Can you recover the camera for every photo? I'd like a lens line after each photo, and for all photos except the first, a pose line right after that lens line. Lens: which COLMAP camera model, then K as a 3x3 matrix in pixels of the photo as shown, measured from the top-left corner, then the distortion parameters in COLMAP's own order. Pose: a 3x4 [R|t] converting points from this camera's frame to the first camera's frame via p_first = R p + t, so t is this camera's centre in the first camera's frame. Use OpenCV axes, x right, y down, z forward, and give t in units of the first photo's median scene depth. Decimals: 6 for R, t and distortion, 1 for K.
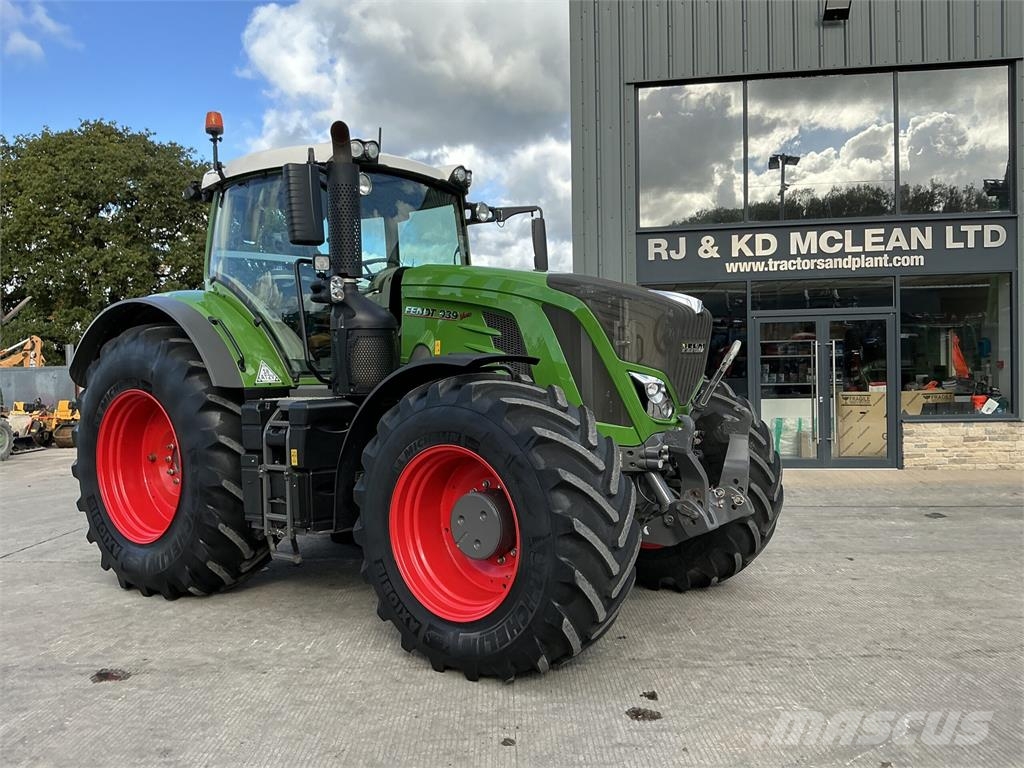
lens RADIAL K [[852.3, 0, 512.5], [0, 852.3, 381.3], [0, 0, 1]] dist [0.115553, -0.236773]
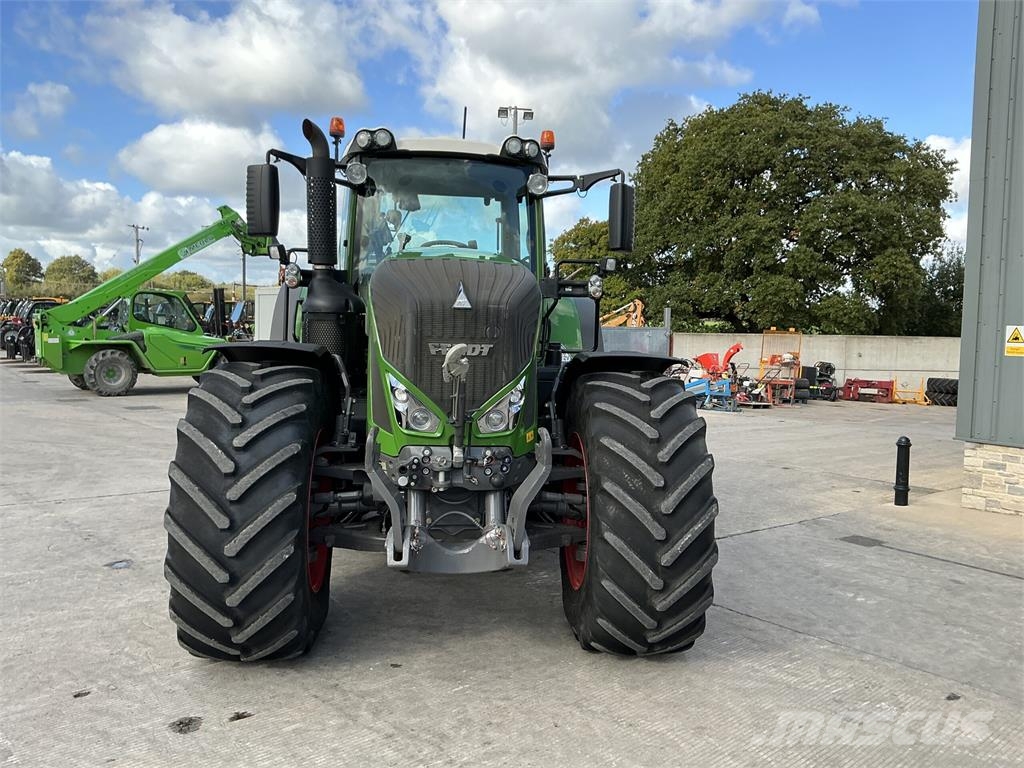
lens RADIAL K [[852.3, 0, 512.1], [0, 852.3, 382.6], [0, 0, 1]] dist [0.115553, -0.236773]
pose [[0.680834, 0.088128, -0.727116, 0.704318], [-0.053623, 0.996068, 0.070515, -0.056524], [0.730472, -0.009019, 0.682883, 0.398551]]
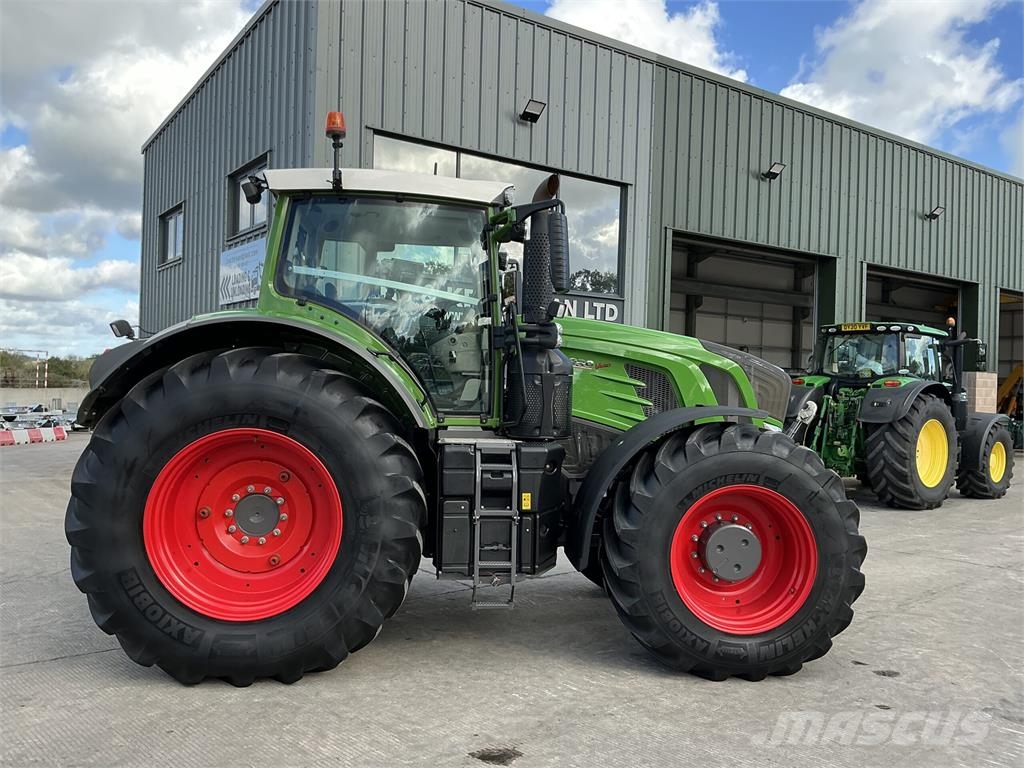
lens RADIAL K [[852.3, 0, 515.5], [0, 852.3, 379.1], [0, 0, 1]] dist [0.115553, -0.236773]
pose [[0.732296, 0.049649, 0.679174, -0.825815], [-0.027668, 0.998684, -0.043174, -0.008410], [-0.680424, 0.012824, 0.732707, 0.248439]]
